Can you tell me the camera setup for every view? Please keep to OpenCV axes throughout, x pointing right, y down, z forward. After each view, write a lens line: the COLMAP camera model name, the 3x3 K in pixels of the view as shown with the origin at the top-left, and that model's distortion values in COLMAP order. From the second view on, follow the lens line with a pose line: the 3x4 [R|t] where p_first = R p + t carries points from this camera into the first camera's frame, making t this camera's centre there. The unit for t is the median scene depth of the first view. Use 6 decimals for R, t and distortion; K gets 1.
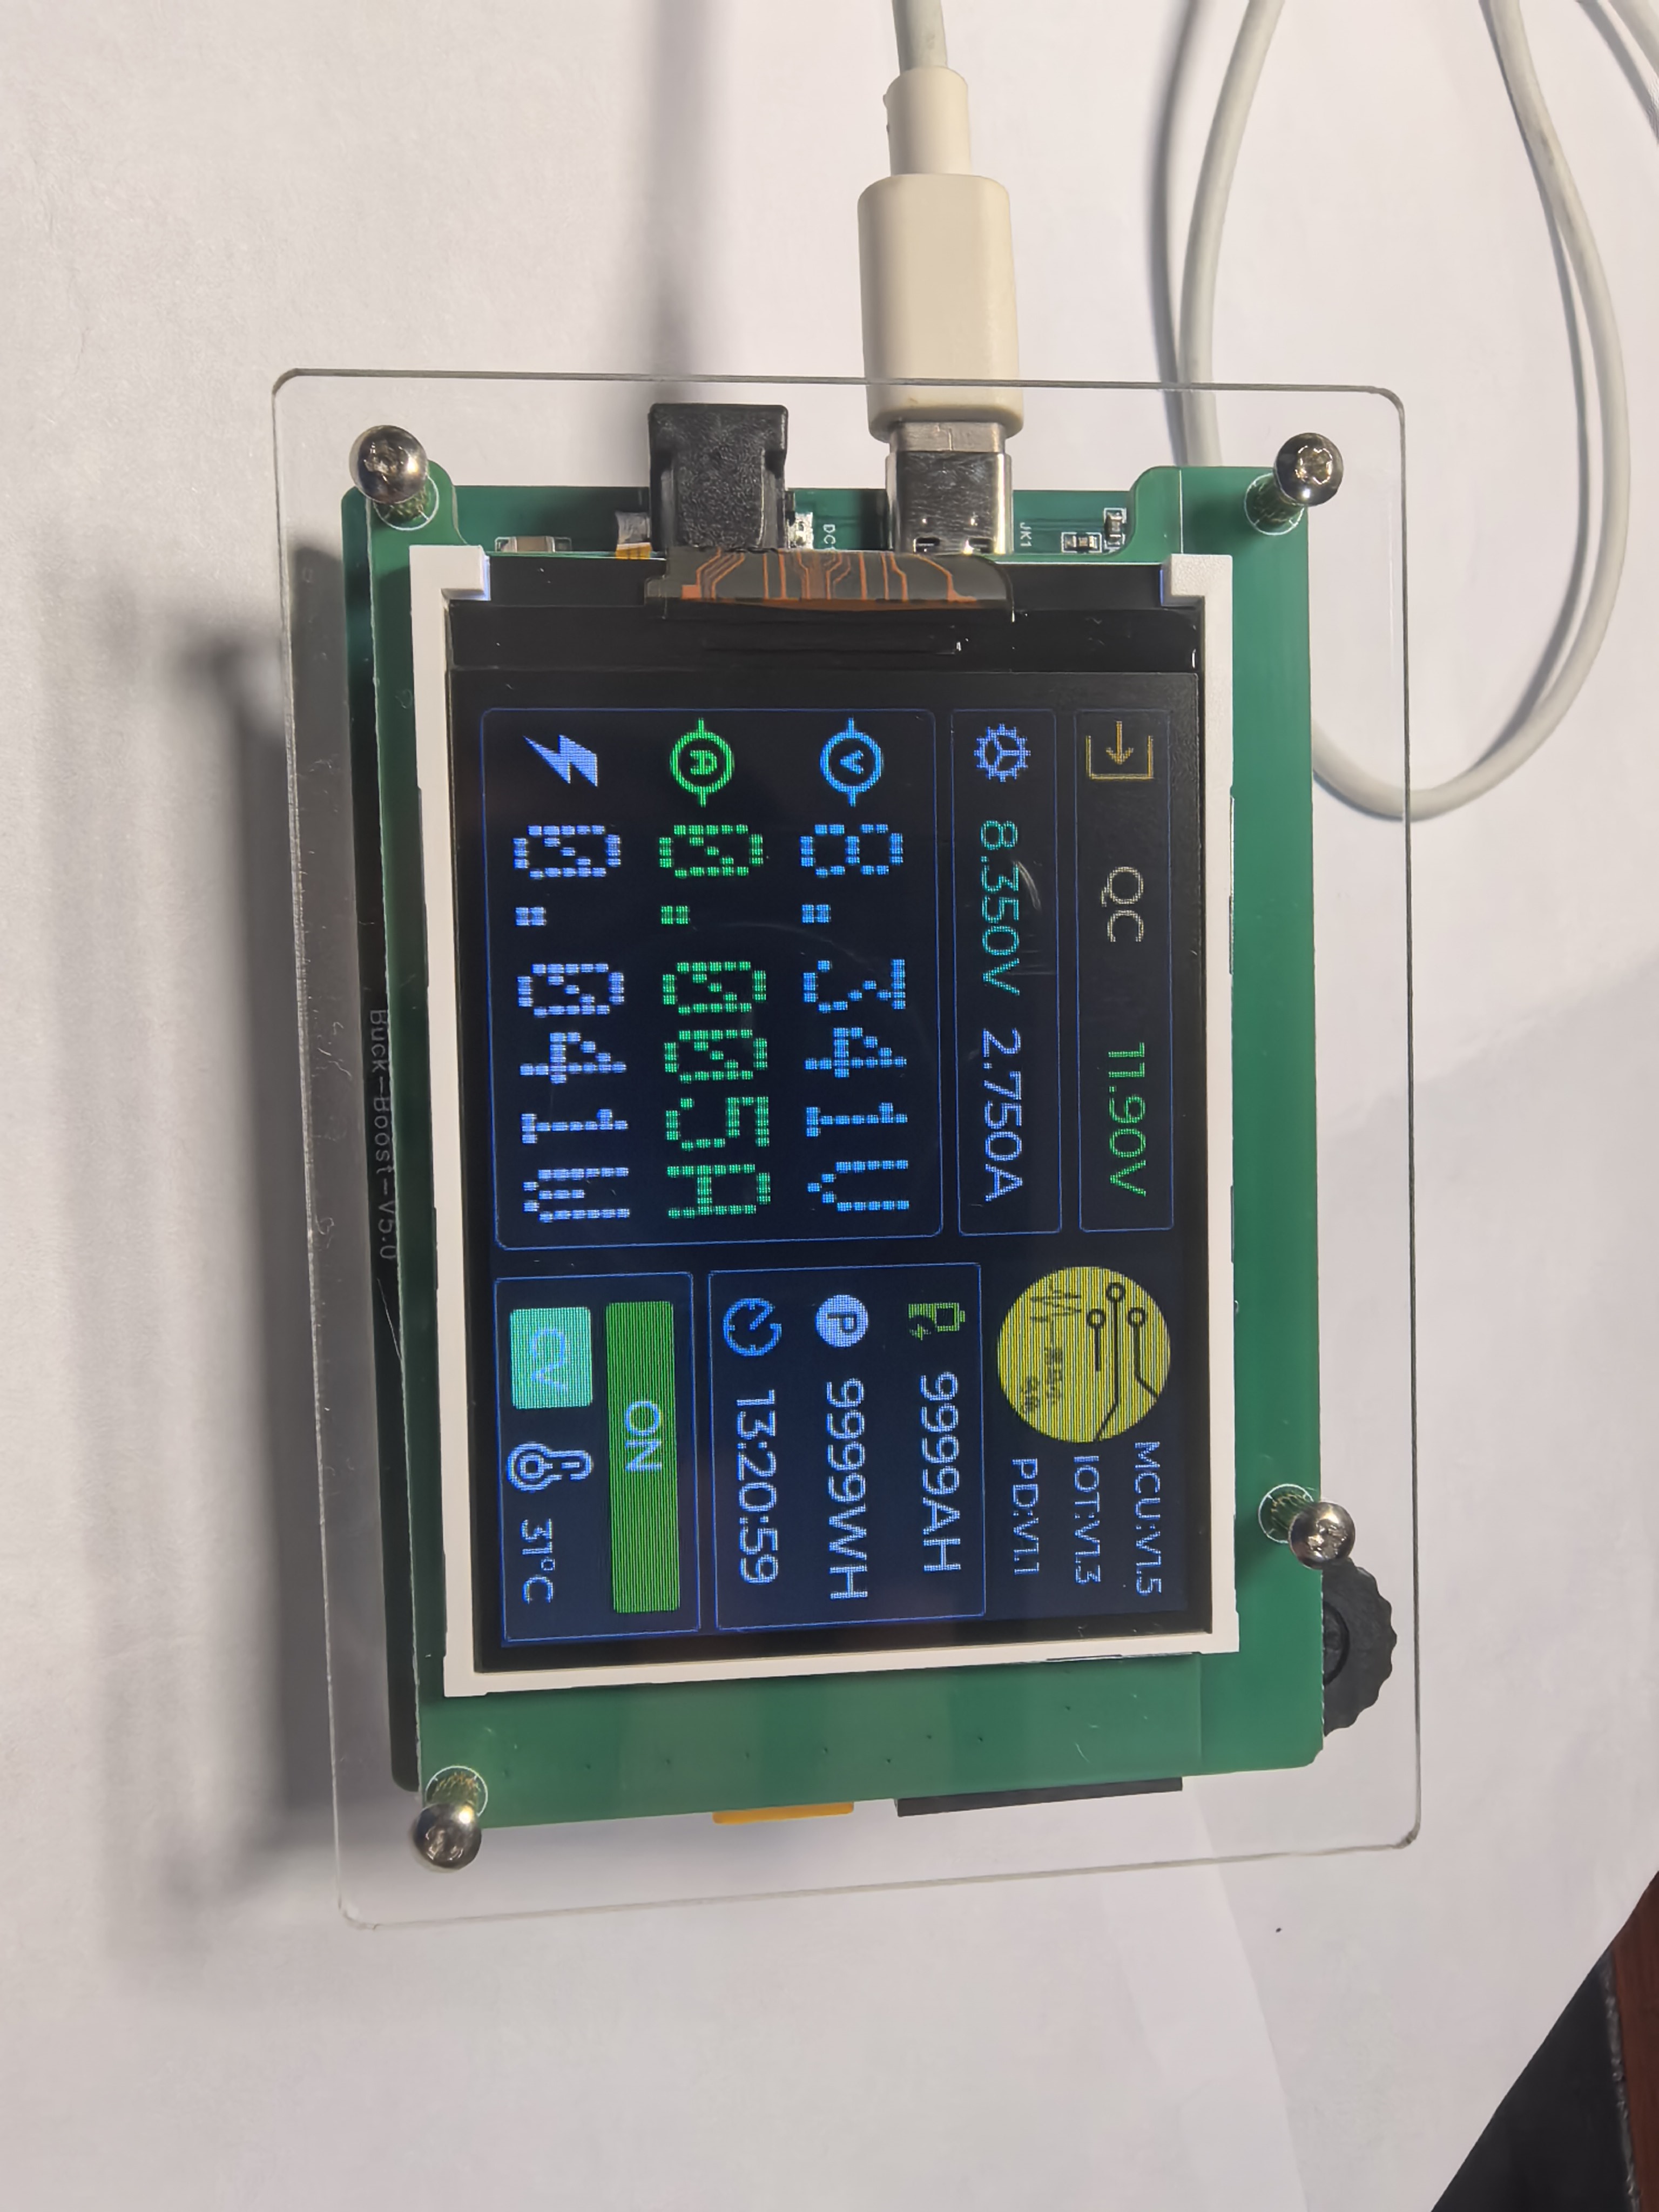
lens RADIAL K [[1705.6, 0, 826.3], [0, 1705.6, 1117.7], [0, 0, 1]] dist [0.005940, 0.003400]
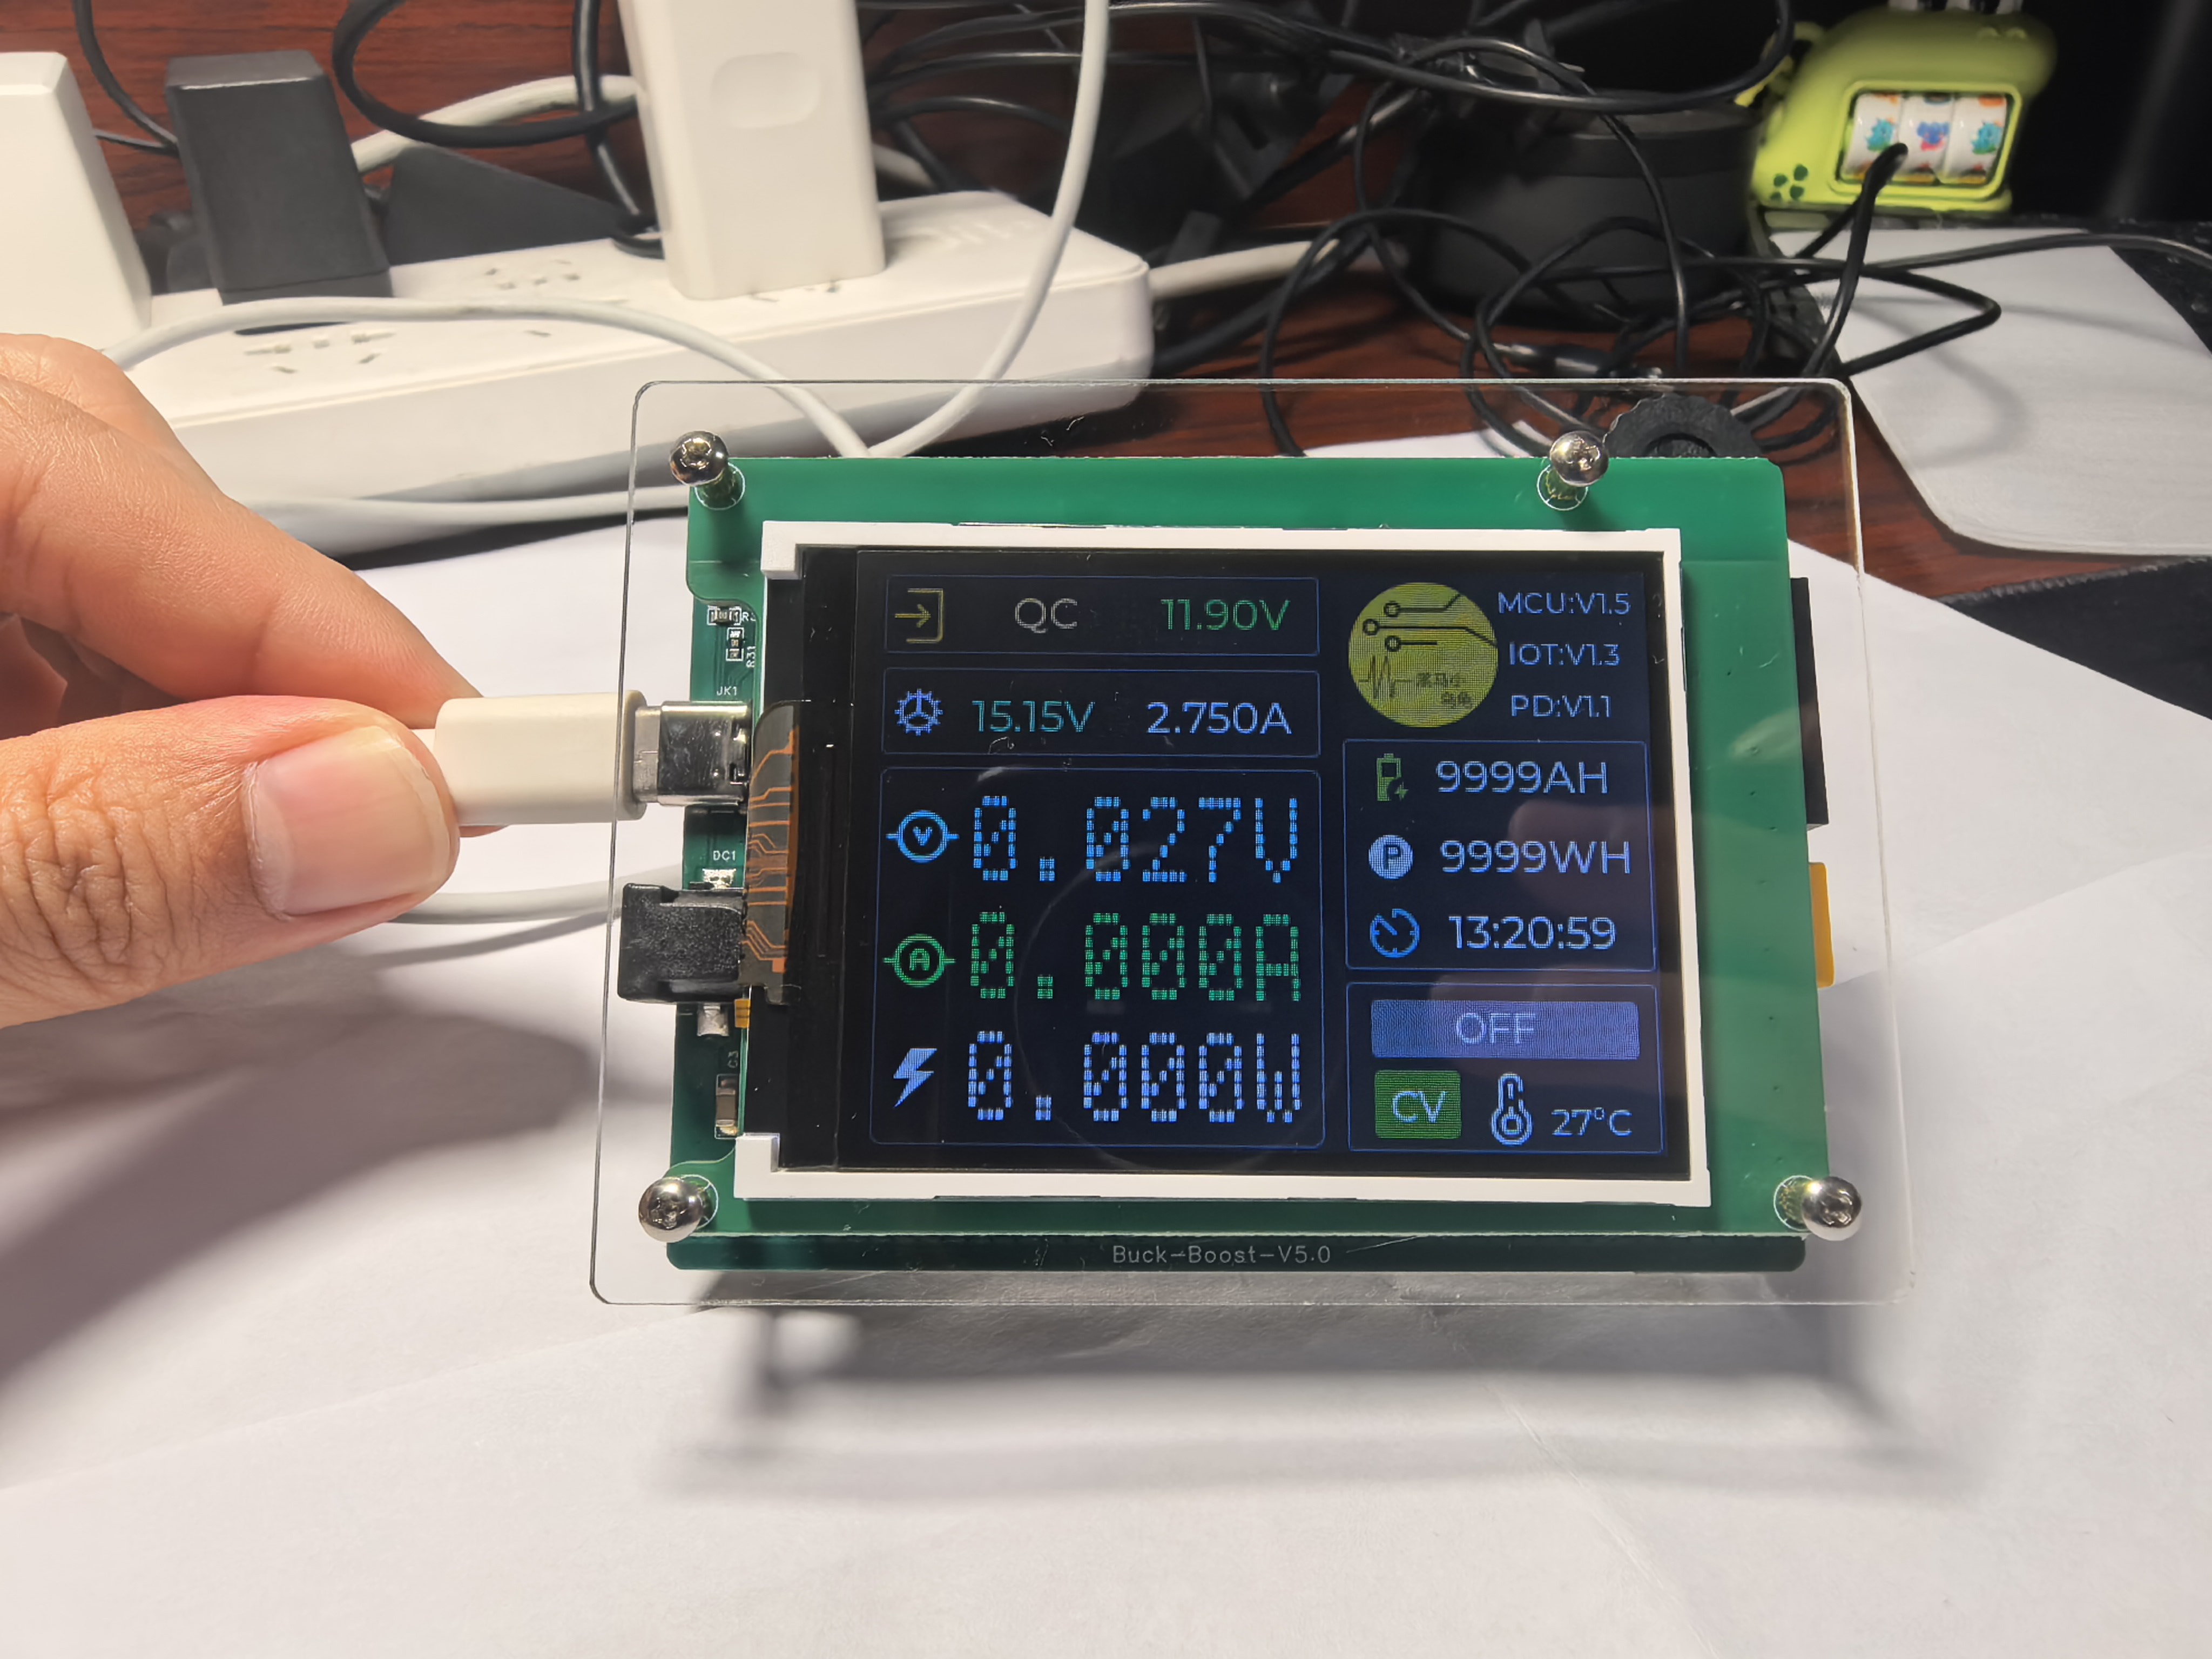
lens RADIAL K [[1705.6, 0, 1090.3], [0, 1705.6, 812.3], [0, 0, 1]] dist [0.005940, 0.003400]
pose [[0.028514, -0.998009, 0.056262, -0.032352], [0.997778, 0.025027, -0.061744, -0.016447], [0.060213, 0.057898, 0.996505, -0.192470]]
